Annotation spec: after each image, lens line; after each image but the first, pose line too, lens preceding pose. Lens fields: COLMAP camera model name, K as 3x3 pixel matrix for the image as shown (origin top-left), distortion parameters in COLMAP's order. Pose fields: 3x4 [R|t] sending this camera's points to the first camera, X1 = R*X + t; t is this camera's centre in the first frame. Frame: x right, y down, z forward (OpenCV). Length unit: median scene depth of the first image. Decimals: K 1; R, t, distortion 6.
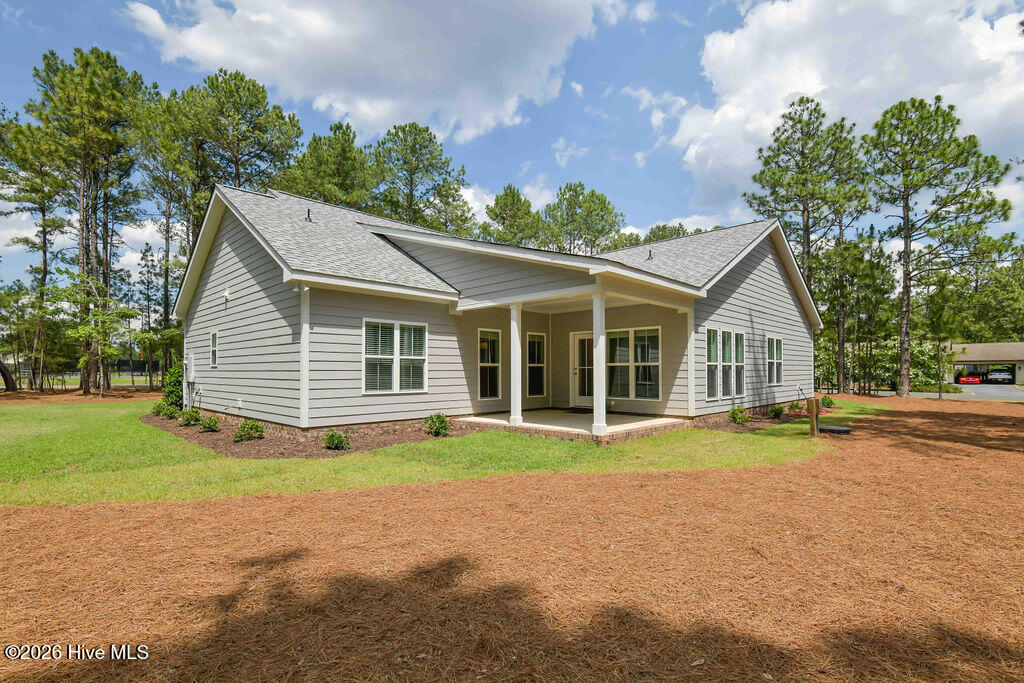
lens RADIAL K [[486.0, 0, 513.0], [0, 486.0, 348.6], [0, 0, 1]] dist [-0.001528, -0.014714]
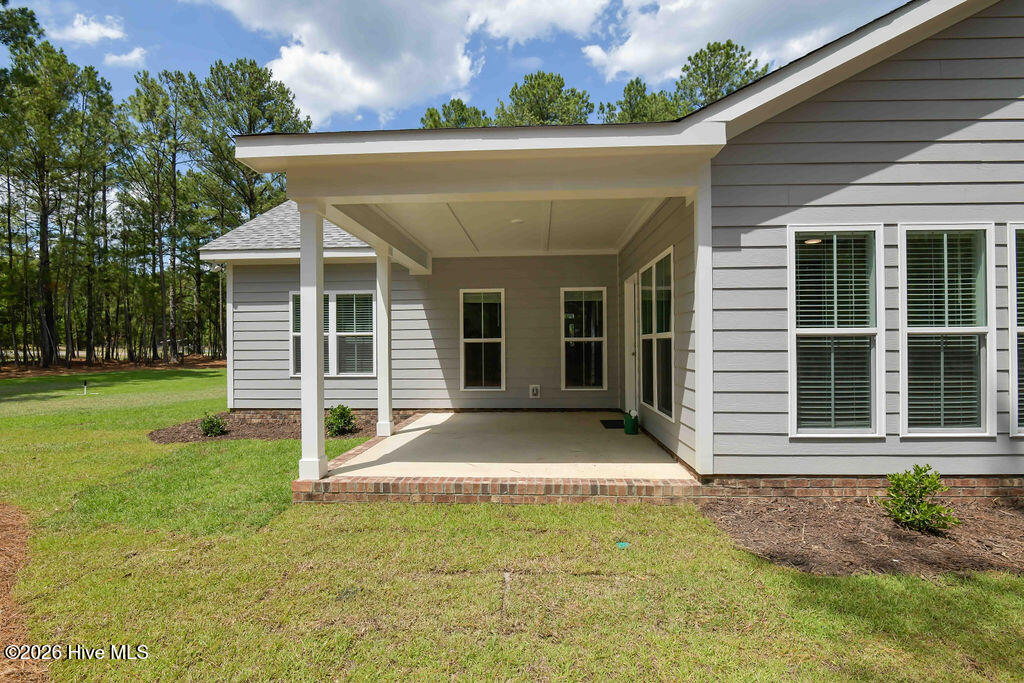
lens RADIAL K [[473.8, 0, 515.1], [0, 473.8, 338.1], [0, 0, 1]] dist [-0.002137, -0.014070]
pose [[0.660820, -0.014213, -0.750410, 0.557579], [0.041902, 0.998960, 0.017979, 0.021936], [0.749374, -0.043325, 0.660728, 0.662805]]
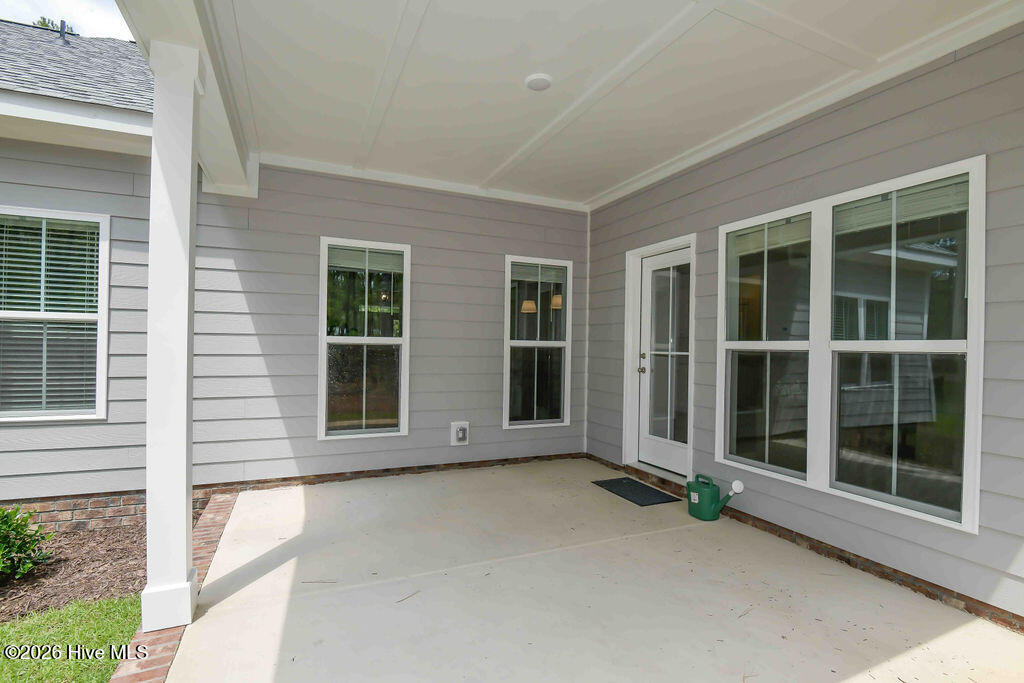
lens RADIAL K [[486.0, 0, 513.0], [0, 486.0, 348.6], [0, 0, 1]] dist [-0.001528, -0.014714]
pose [[0.930688, 0.019984, -0.365267, 0.211025], [-0.002615, 0.998845, 0.047983, 0.024027], [0.365804, -0.043702, 0.929665, 0.795756]]
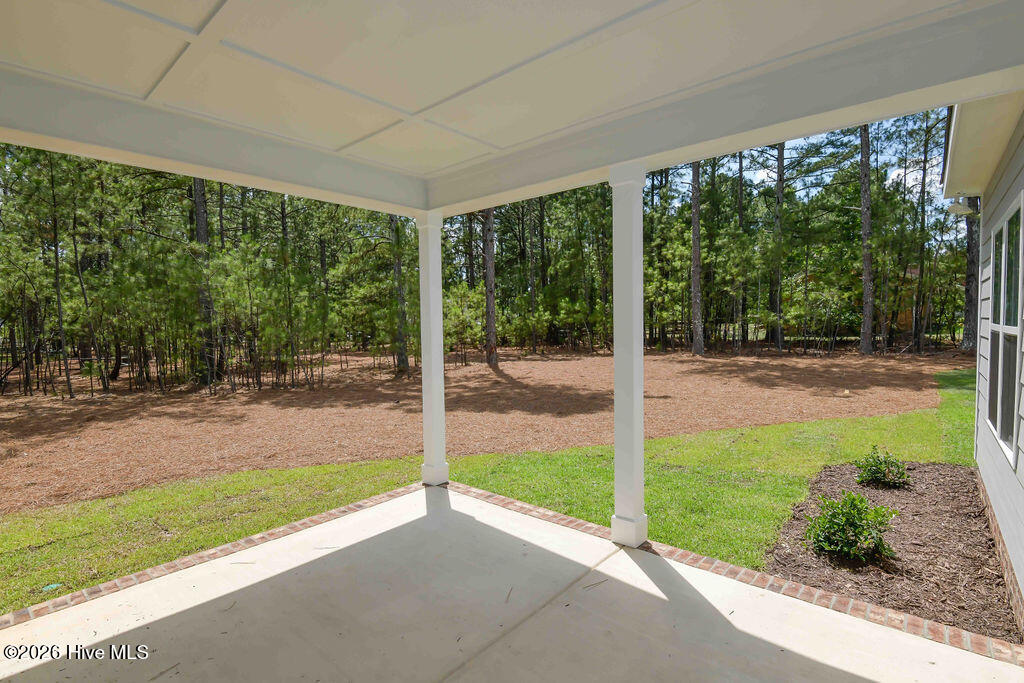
lens RADIAL K [[486.0, 0, 513.0], [0, 486.0, 348.6], [0, 0, 1]] dist [-0.001528, -0.014714]
pose [[-0.997903, 0.022491, -0.060698, 0.097709], [0.022400, 0.999747, 0.002180, 0.021336], [0.060732, 0.000816, -0.998154, 1.229370]]
